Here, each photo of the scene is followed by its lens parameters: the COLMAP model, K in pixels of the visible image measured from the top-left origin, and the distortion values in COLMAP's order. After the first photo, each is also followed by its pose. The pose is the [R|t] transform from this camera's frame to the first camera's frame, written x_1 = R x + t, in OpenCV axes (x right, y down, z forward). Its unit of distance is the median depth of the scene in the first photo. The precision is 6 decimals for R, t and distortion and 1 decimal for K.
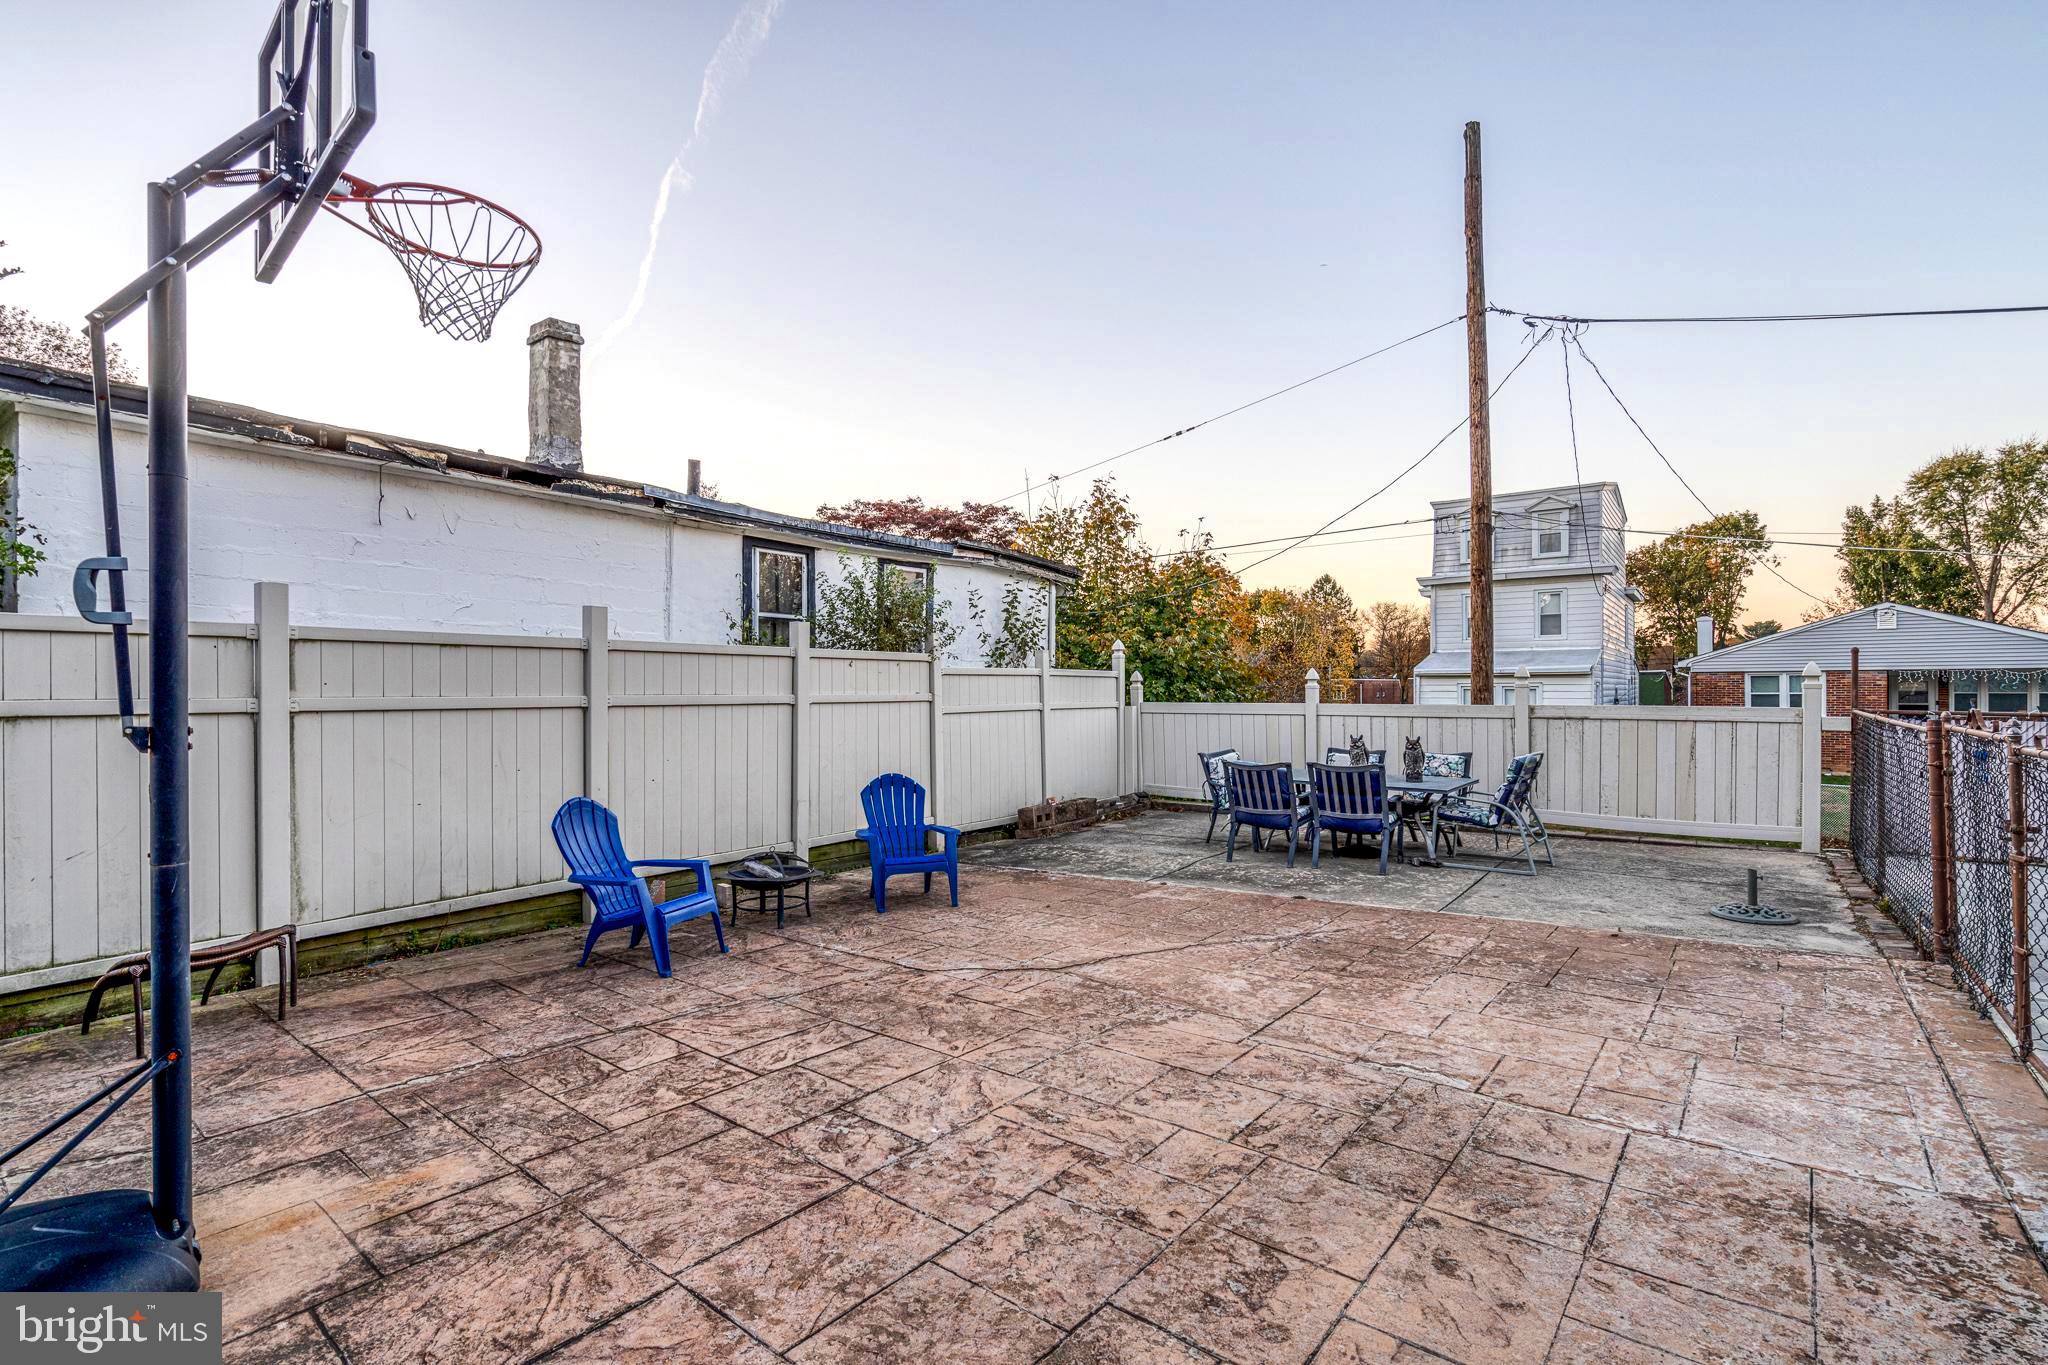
lens RADIAL K [[930.3, 0, 1028.1], [0, 930.3, 681.1], [0, 0, 1]] dist [-0.008046, 0.004364]
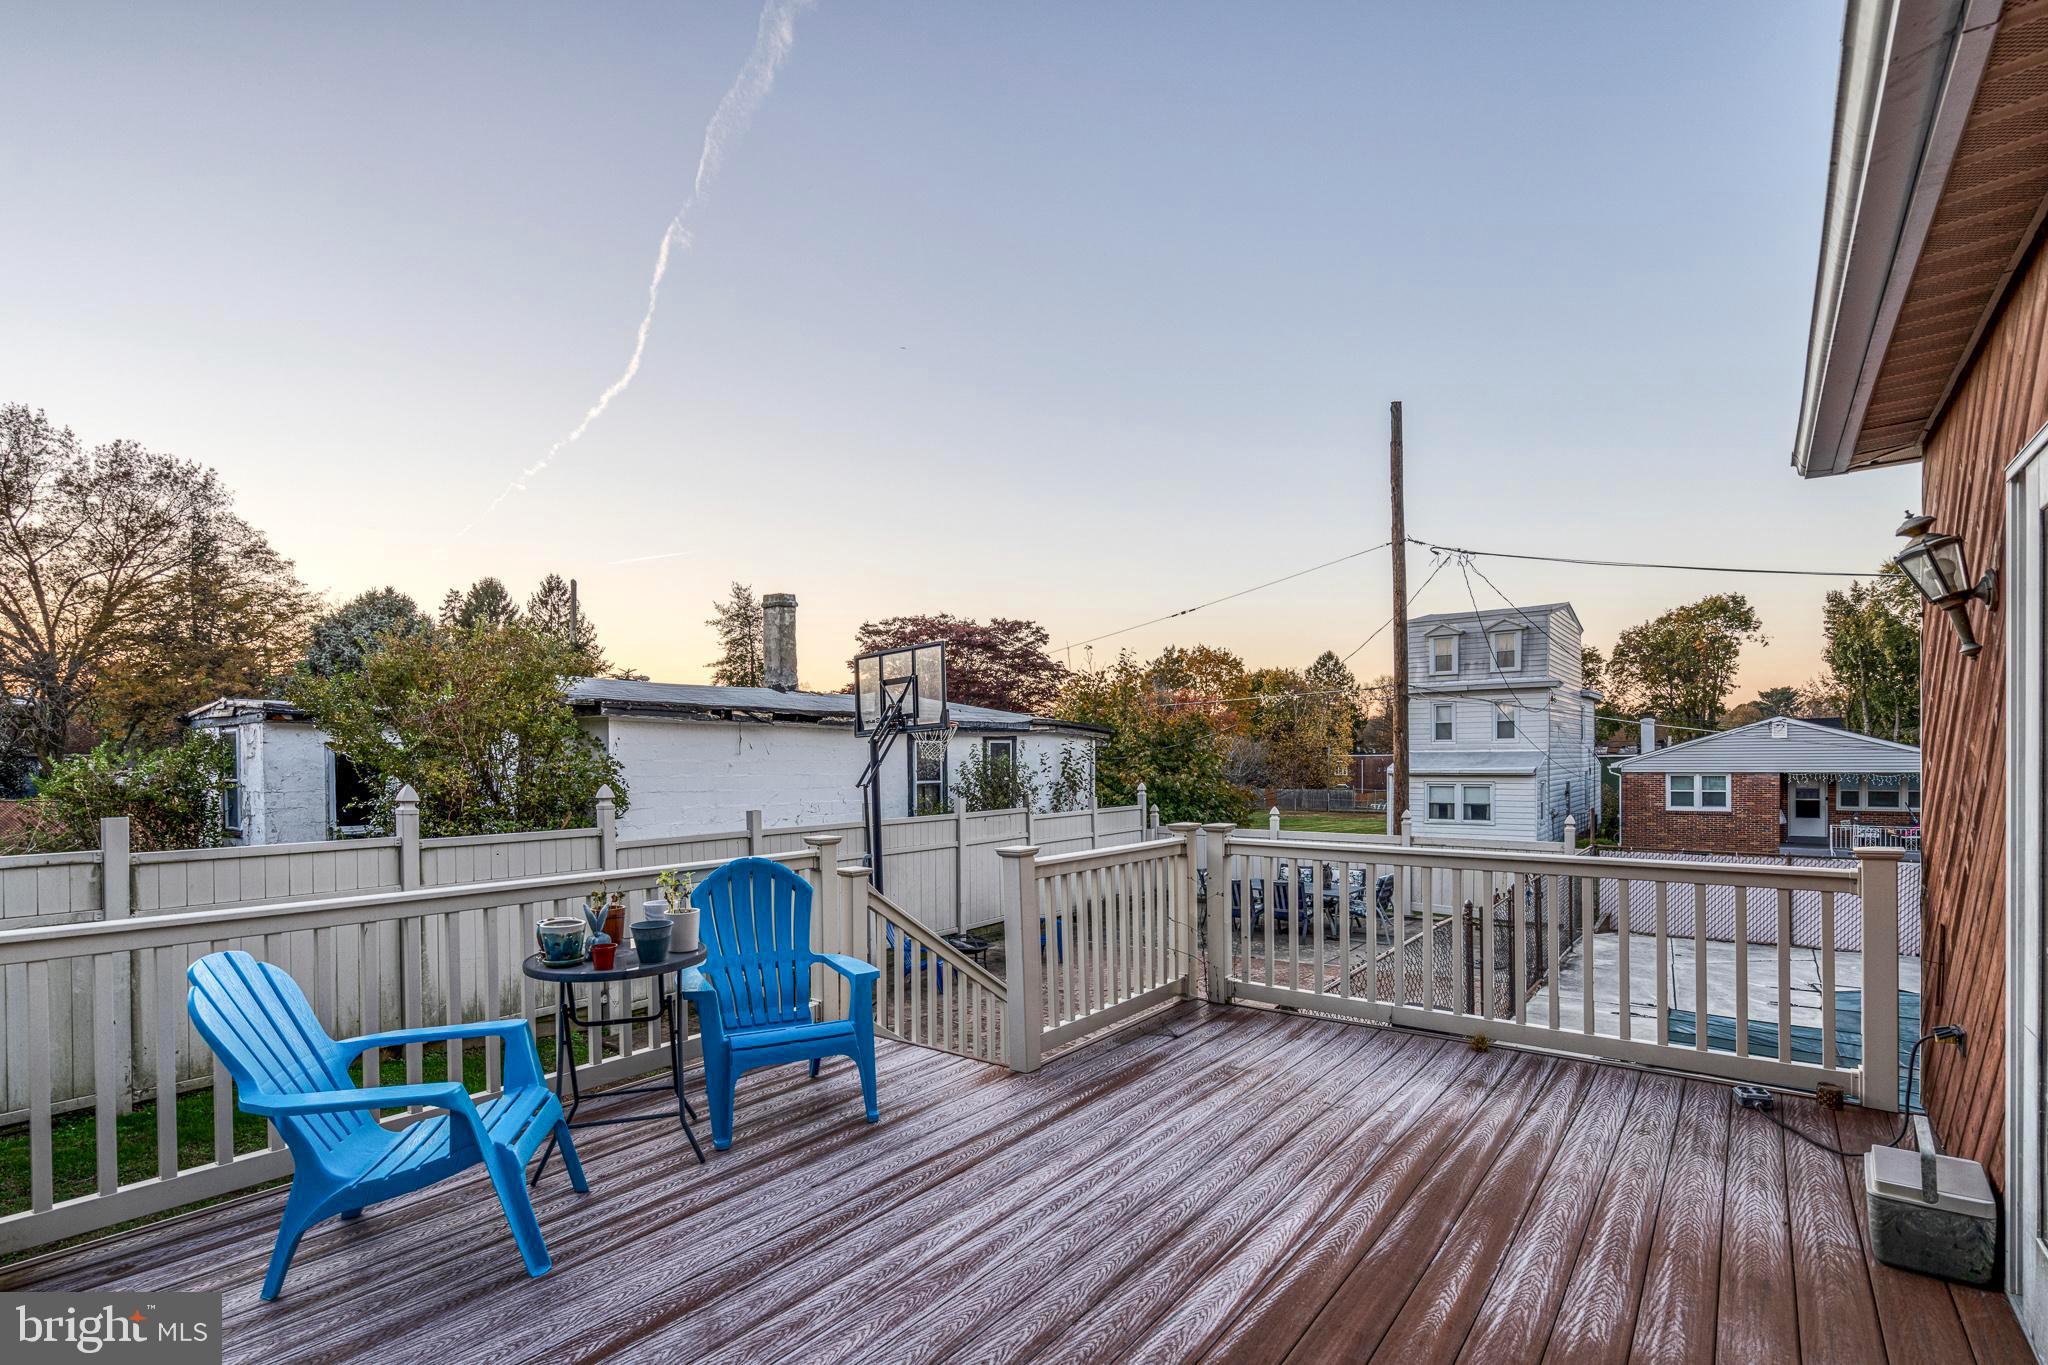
lens RADIAL K [[930.3, 0, 1005.2], [0, 930.3, 776.5], [0, 0, 1]] dist [-0.008046, 0.004364]
pose [[0.999536, -0.009786, -0.028844, -0.068026], [0.010481, 0.999656, 0.024026, -0.085323], [0.028599, -0.024317, 0.999295, -0.413144]]
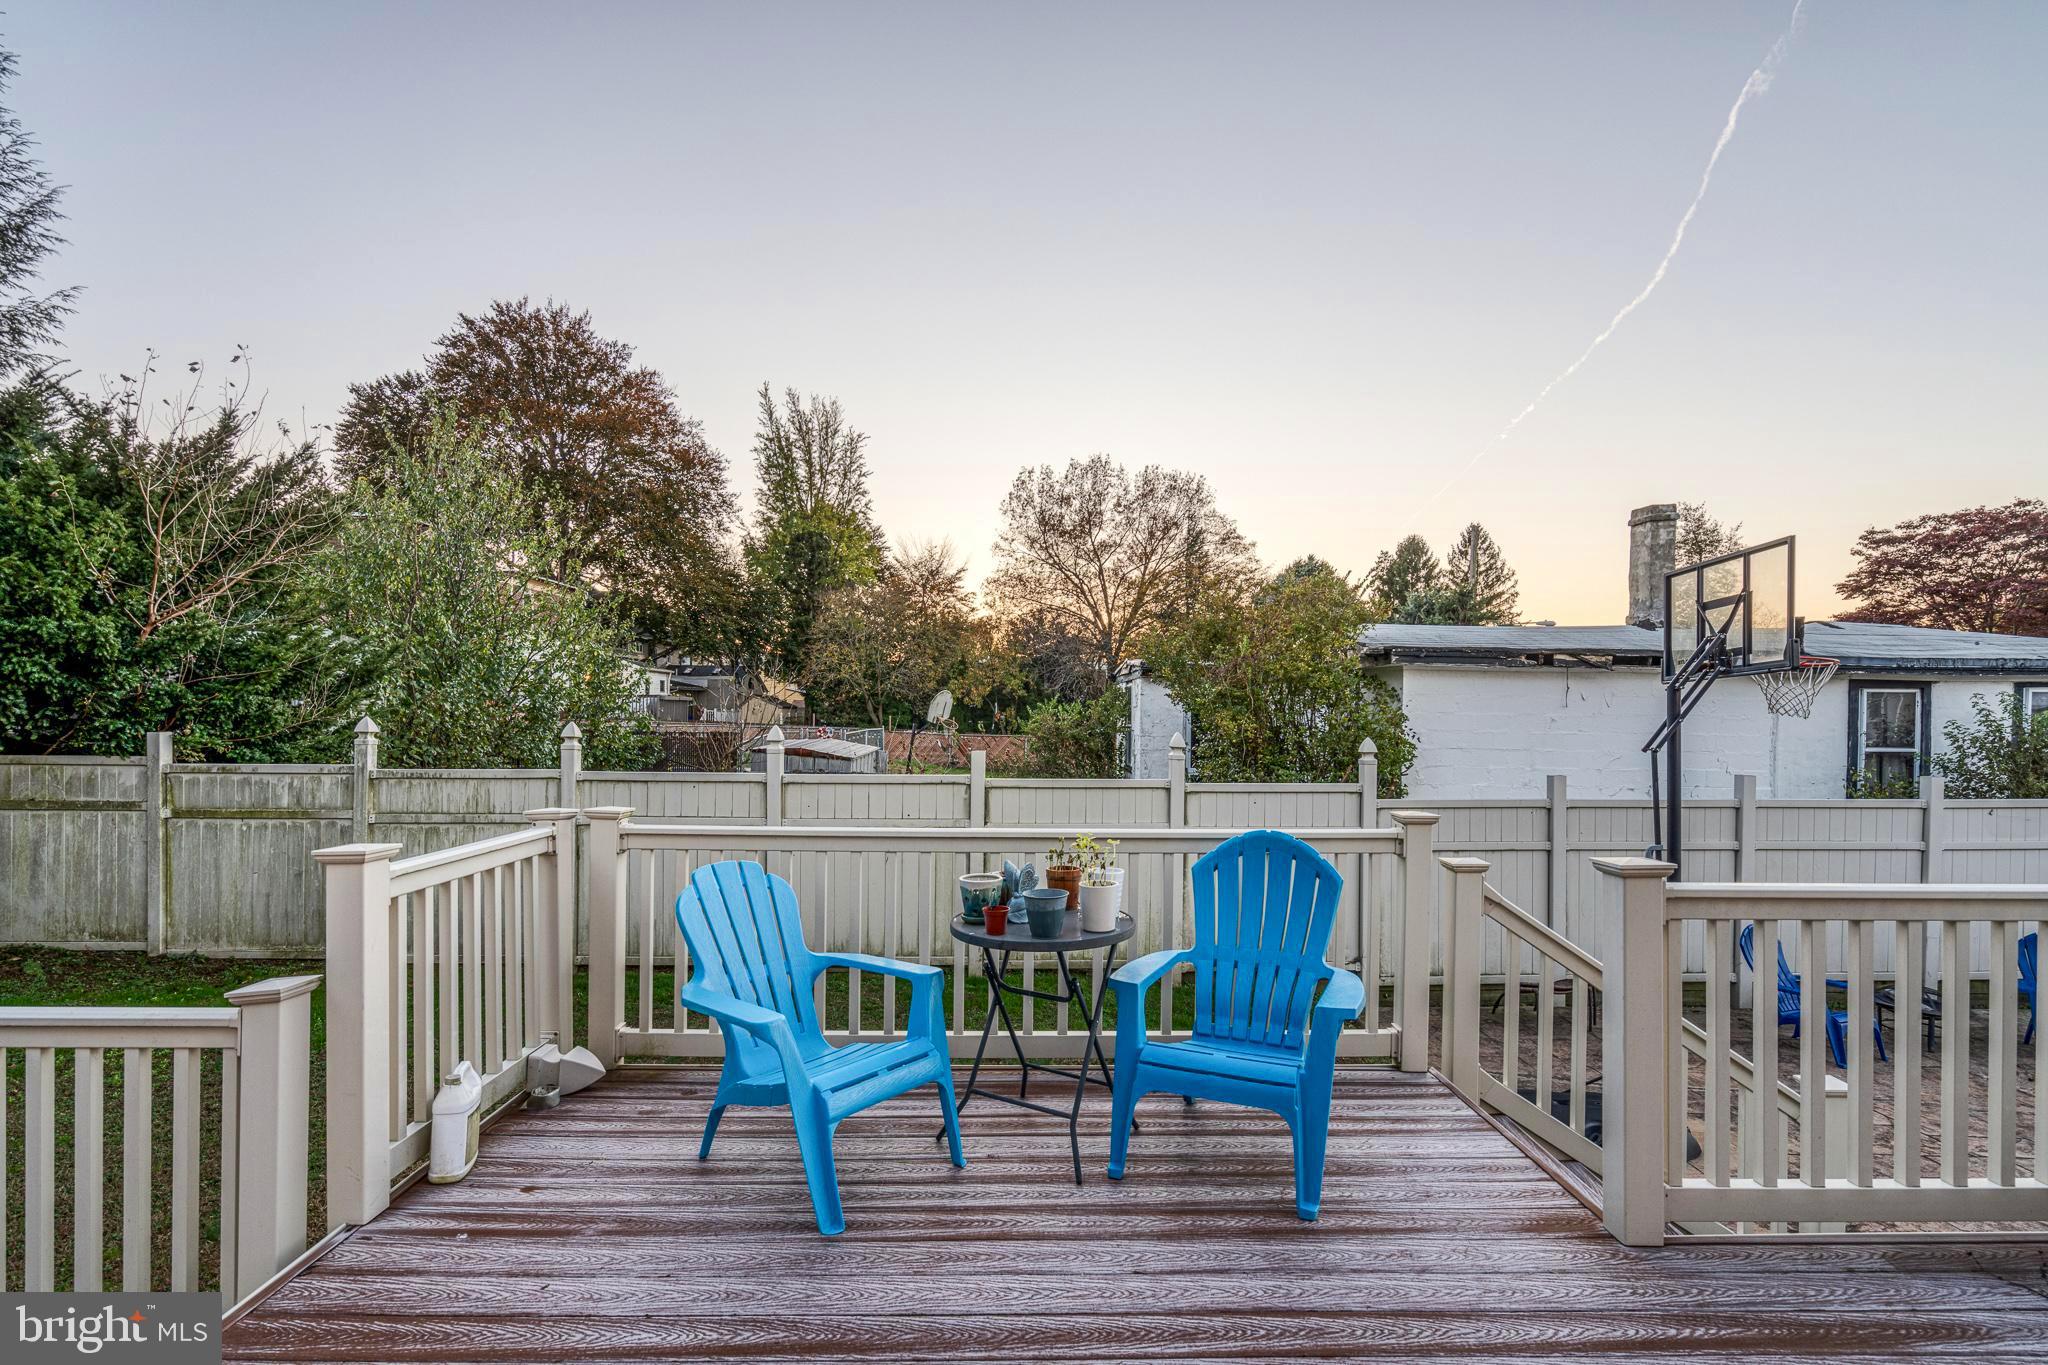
lens RADIAL K [[958.8, 0, 1044.8], [0, 958.8, 737.2], [0, 0, 1]] dist [-0.005800, 0.003104]
pose [[0.616034, 0.021244, -0.787433, -0.000774], [-0.000588, 0.999648, 0.026509, -0.083706], [0.787719, -0.015867, 0.615830, -0.317695]]
